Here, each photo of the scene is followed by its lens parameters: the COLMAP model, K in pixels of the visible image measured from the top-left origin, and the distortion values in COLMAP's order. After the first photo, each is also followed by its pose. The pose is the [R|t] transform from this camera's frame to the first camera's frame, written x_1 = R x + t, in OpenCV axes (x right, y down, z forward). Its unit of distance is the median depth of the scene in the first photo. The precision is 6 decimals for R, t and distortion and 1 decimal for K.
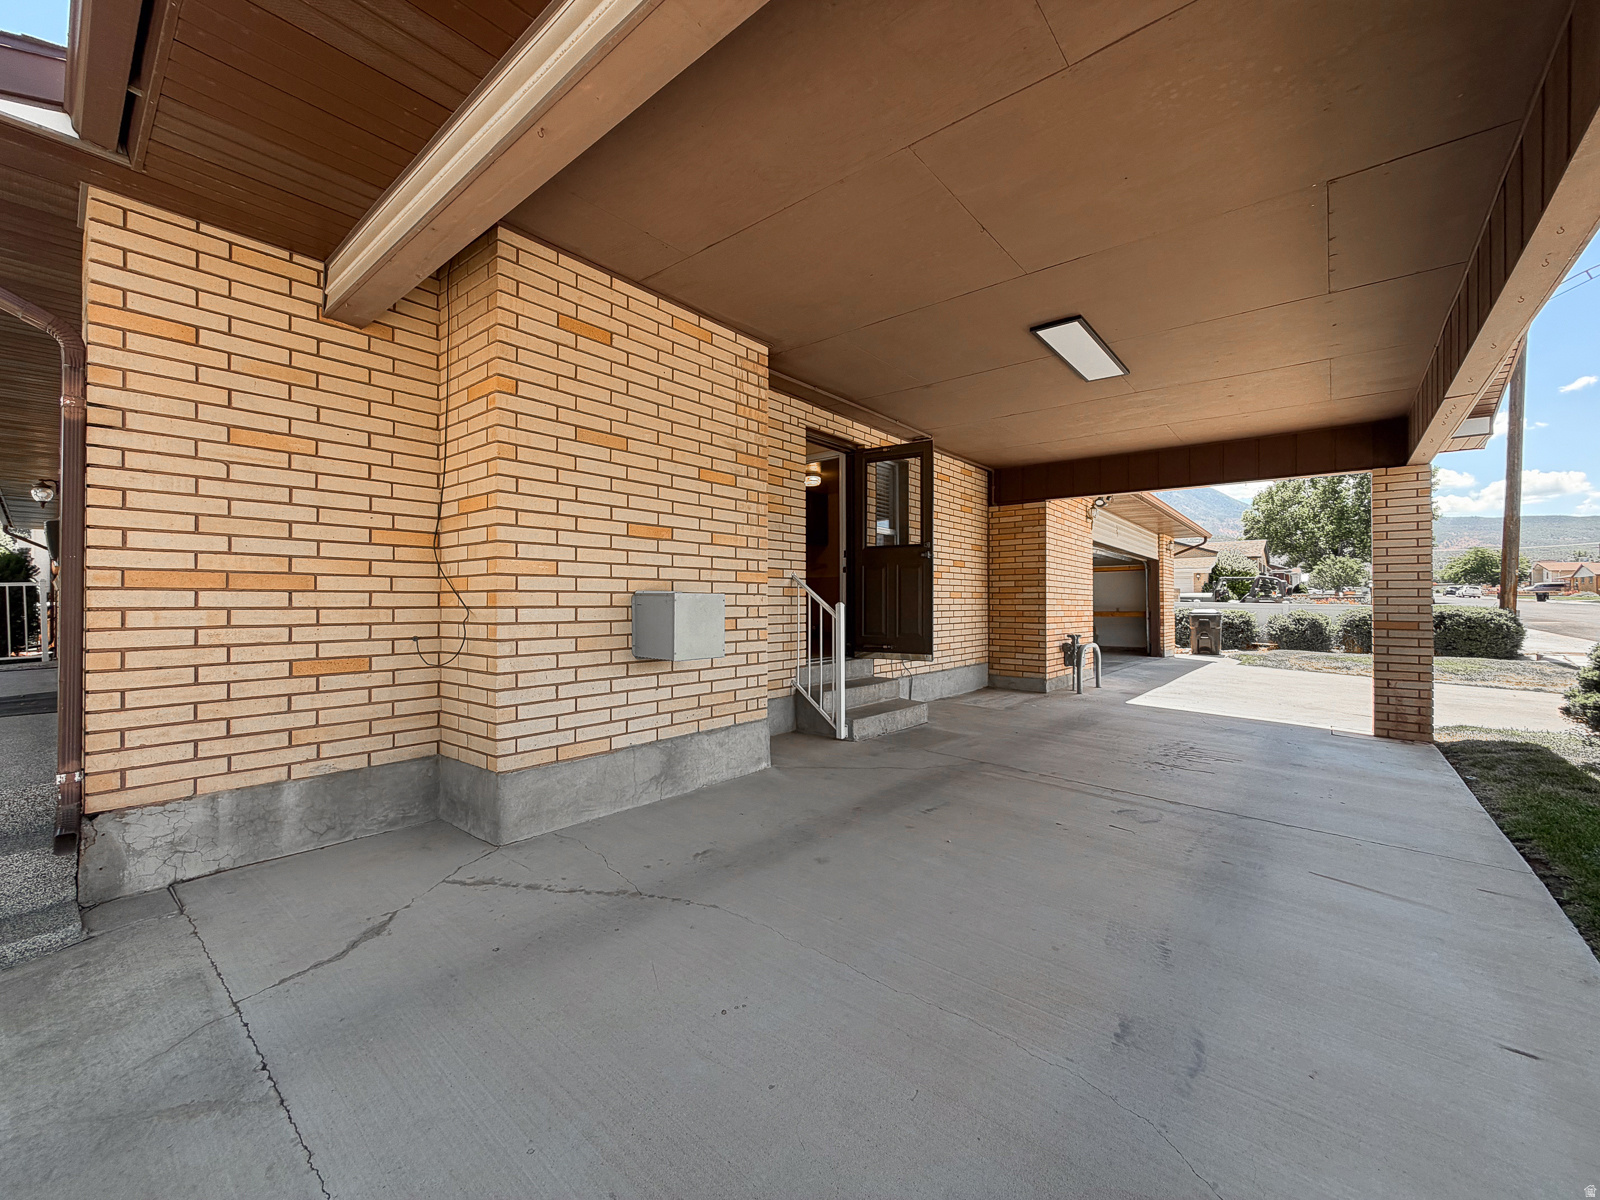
lens RADIAL K [[640.3, 0, 801.9], [0, 640.3, 598.3], [0, 0, 1]] dist [-0.000939, 0.000930]
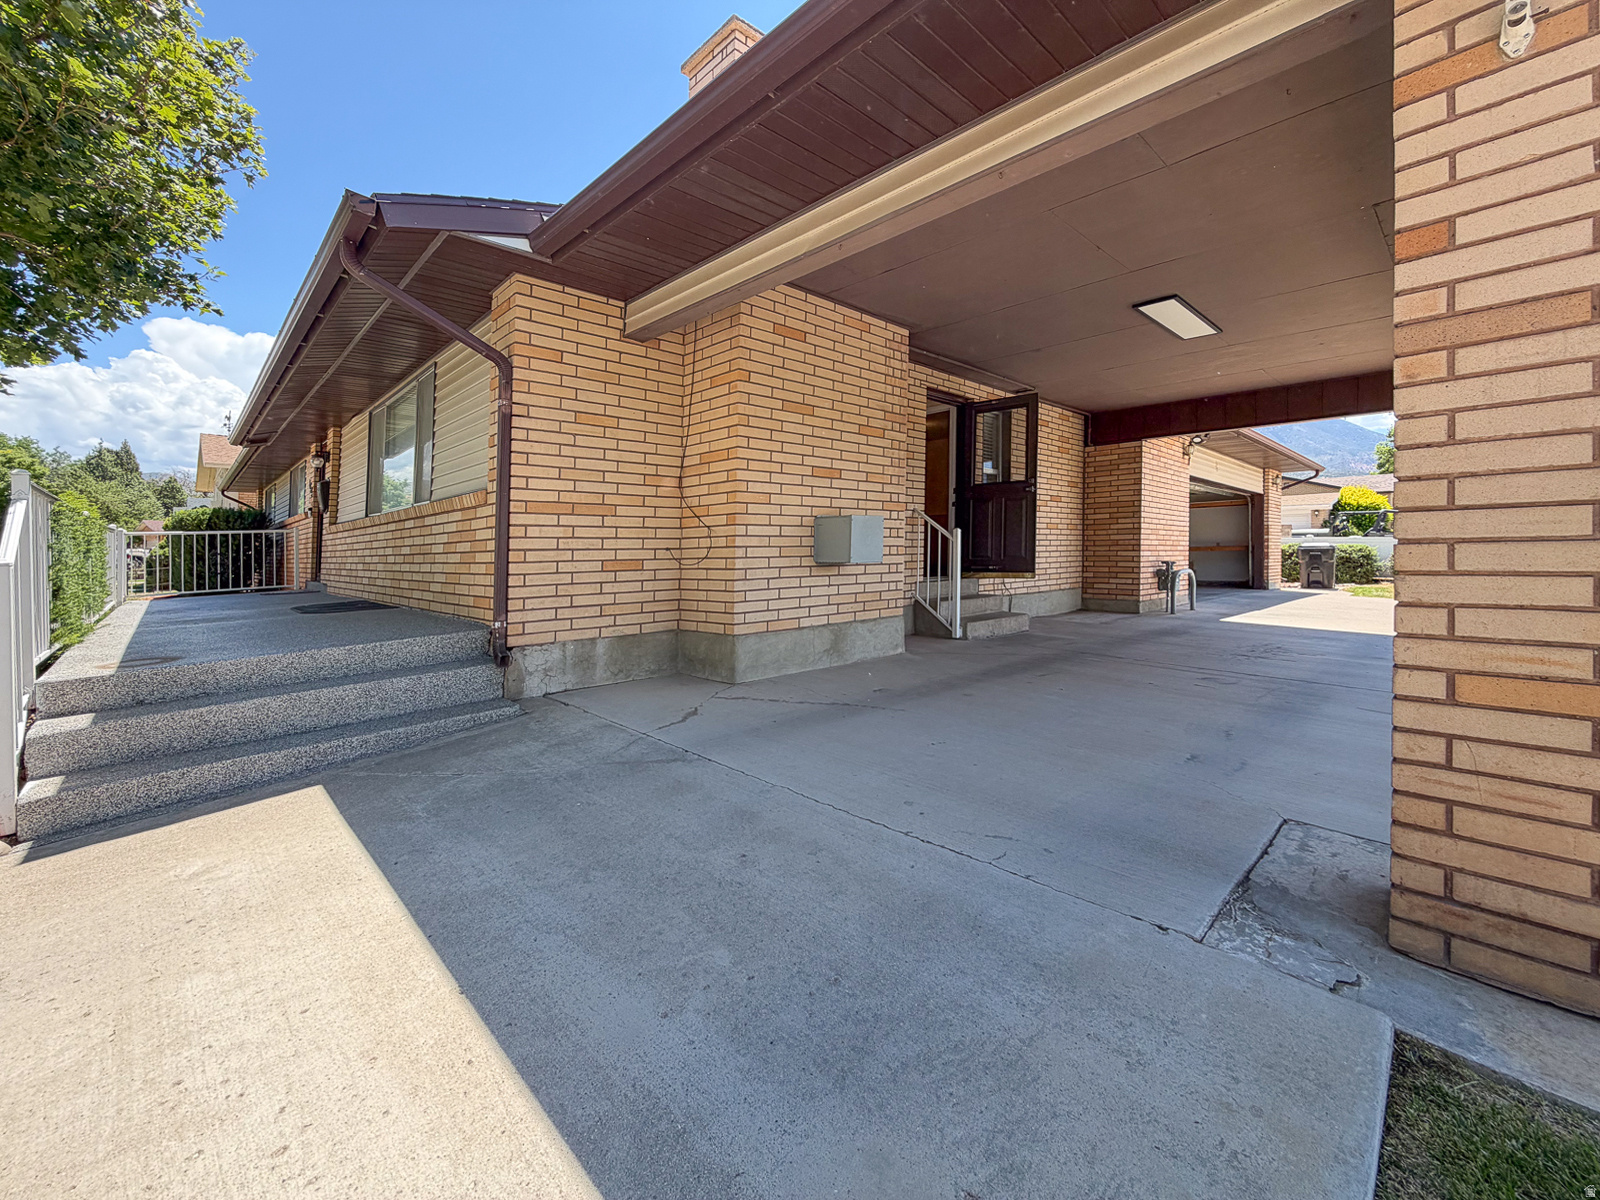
lens RADIAL K [[640.3, 0, 722.0], [0, 640.3, 566.5], [0, 0, 1]] dist [-0.000939, 0.000930]
pose [[0.977745, 0.004994, -0.209738, -0.160761], [0.000520, 0.999656, 0.026230, 0.061331], [0.209797, -0.025756, 0.977406, -0.402399]]
